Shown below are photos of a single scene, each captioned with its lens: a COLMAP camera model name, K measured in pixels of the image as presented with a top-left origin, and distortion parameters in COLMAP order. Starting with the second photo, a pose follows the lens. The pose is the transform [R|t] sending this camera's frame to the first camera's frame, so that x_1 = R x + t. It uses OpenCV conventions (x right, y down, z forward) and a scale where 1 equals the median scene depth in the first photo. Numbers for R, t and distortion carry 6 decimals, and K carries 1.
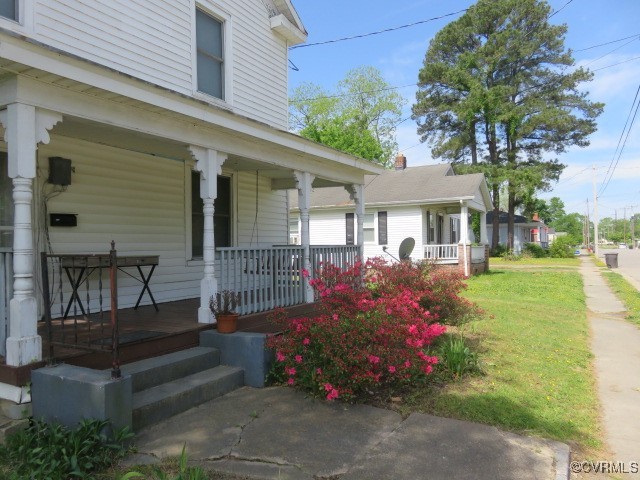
lens RADIAL K [[476.5, 0, 312.0], [0, 476.5, 239.2], [0, 0, 1]] dist [-0.008303, -0.002343]
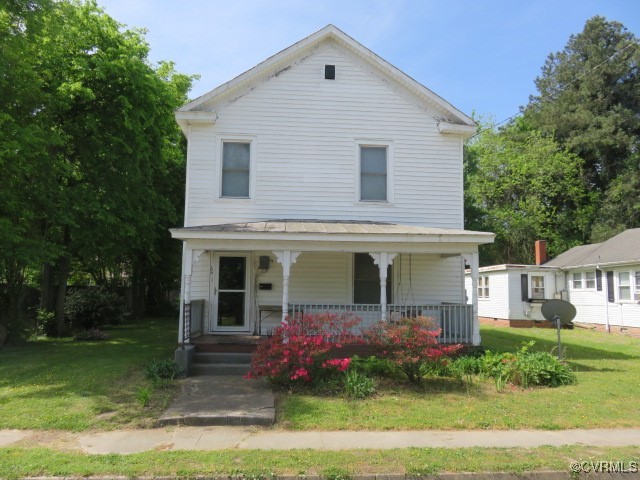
lens RADIAL K [[476.5, 0, 312.0], [0, 476.5, 239.2], [0, 0, 1]] dist [-0.008303, -0.002343]
pose [[0.563323, -0.072103, -0.823084, 0.406616], [-0.011690, 0.995390, -0.095198, -0.016234], [0.826154, 0.063249, 0.559883, 0.006226]]
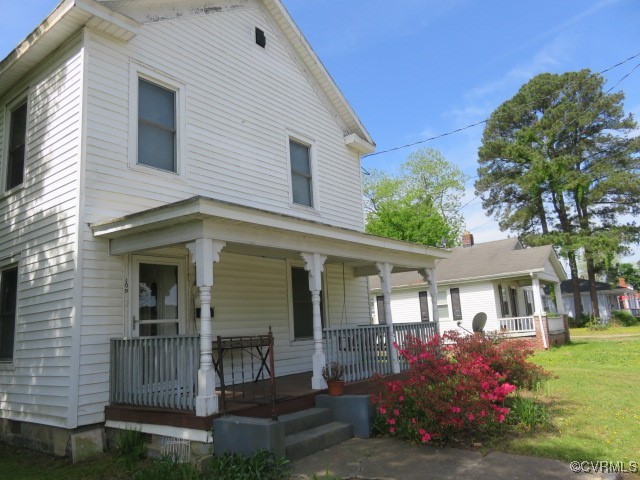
lens RADIAL K [[475.9, 0, 321.3], [0, 475.9, 242.1], [0, 0, 1]] dist [-0.007502, -0.005143]
pose [[0.990417, -0.068738, -0.119786, -0.010528], [0.048483, 0.985190, -0.164469, -0.000253], [0.129318, 0.157085, 0.979082, -0.086634]]
